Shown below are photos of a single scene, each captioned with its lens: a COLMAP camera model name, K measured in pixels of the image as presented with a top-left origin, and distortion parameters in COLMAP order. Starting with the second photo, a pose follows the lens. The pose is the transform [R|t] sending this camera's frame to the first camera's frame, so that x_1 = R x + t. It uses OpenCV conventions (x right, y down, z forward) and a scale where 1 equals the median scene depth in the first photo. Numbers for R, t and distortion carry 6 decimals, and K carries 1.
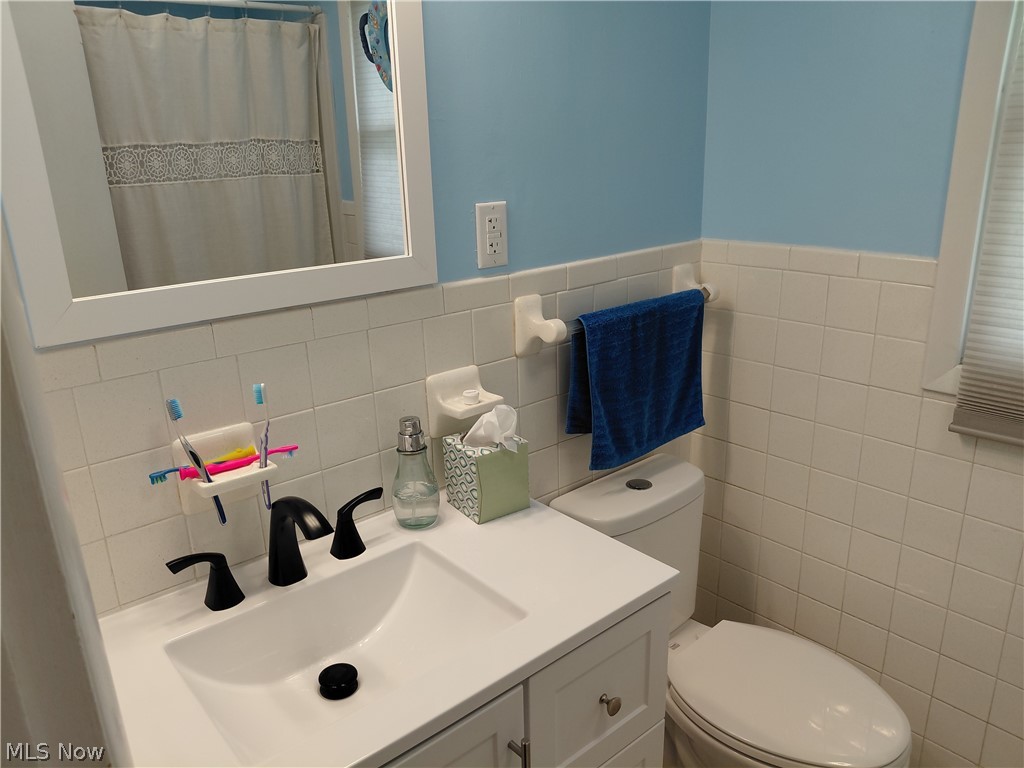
lens RADIAL K [[772.4, 0, 510.5], [0, 772.4, 387.2], [0, 0, 1]] dist [0.053116, -0.019641]
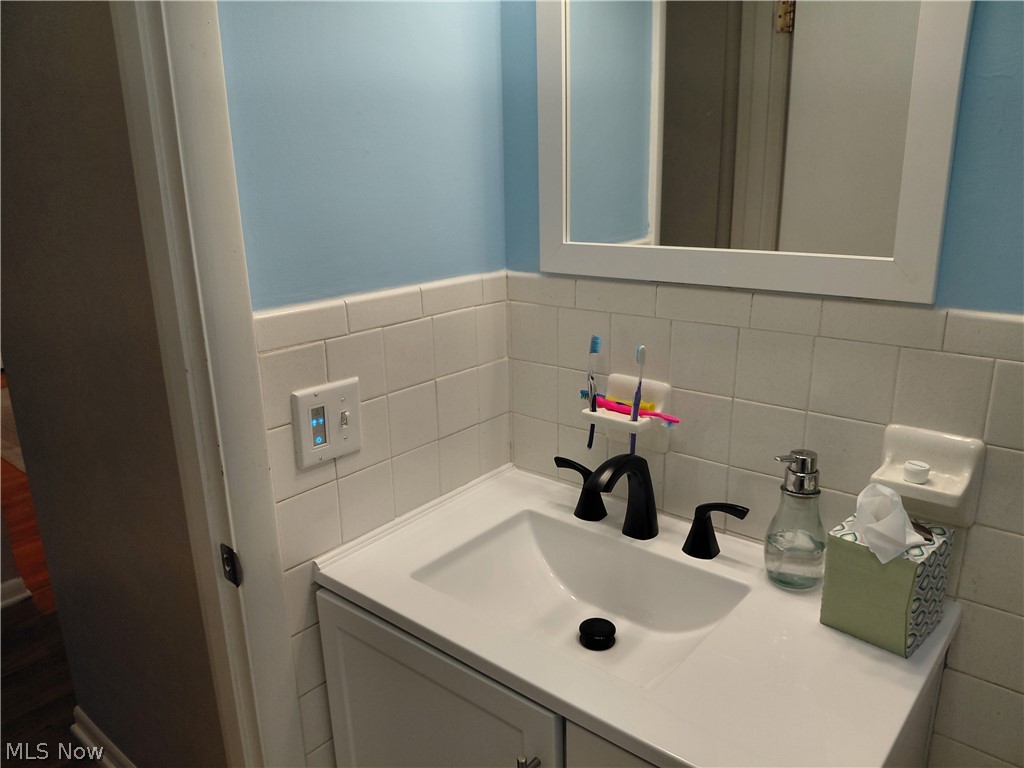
lens RADIAL K [[772.4, 0, 508.9], [0, 772.4, 384.0], [0, 0, 1]] dist [0.053116, -0.019641]
pose [[0.144372, 0.294796, -0.944591, 0.606943], [-0.278726, 0.928055, 0.247035, -0.149806], [0.949457, 0.227617, 0.216153, 0.541966]]
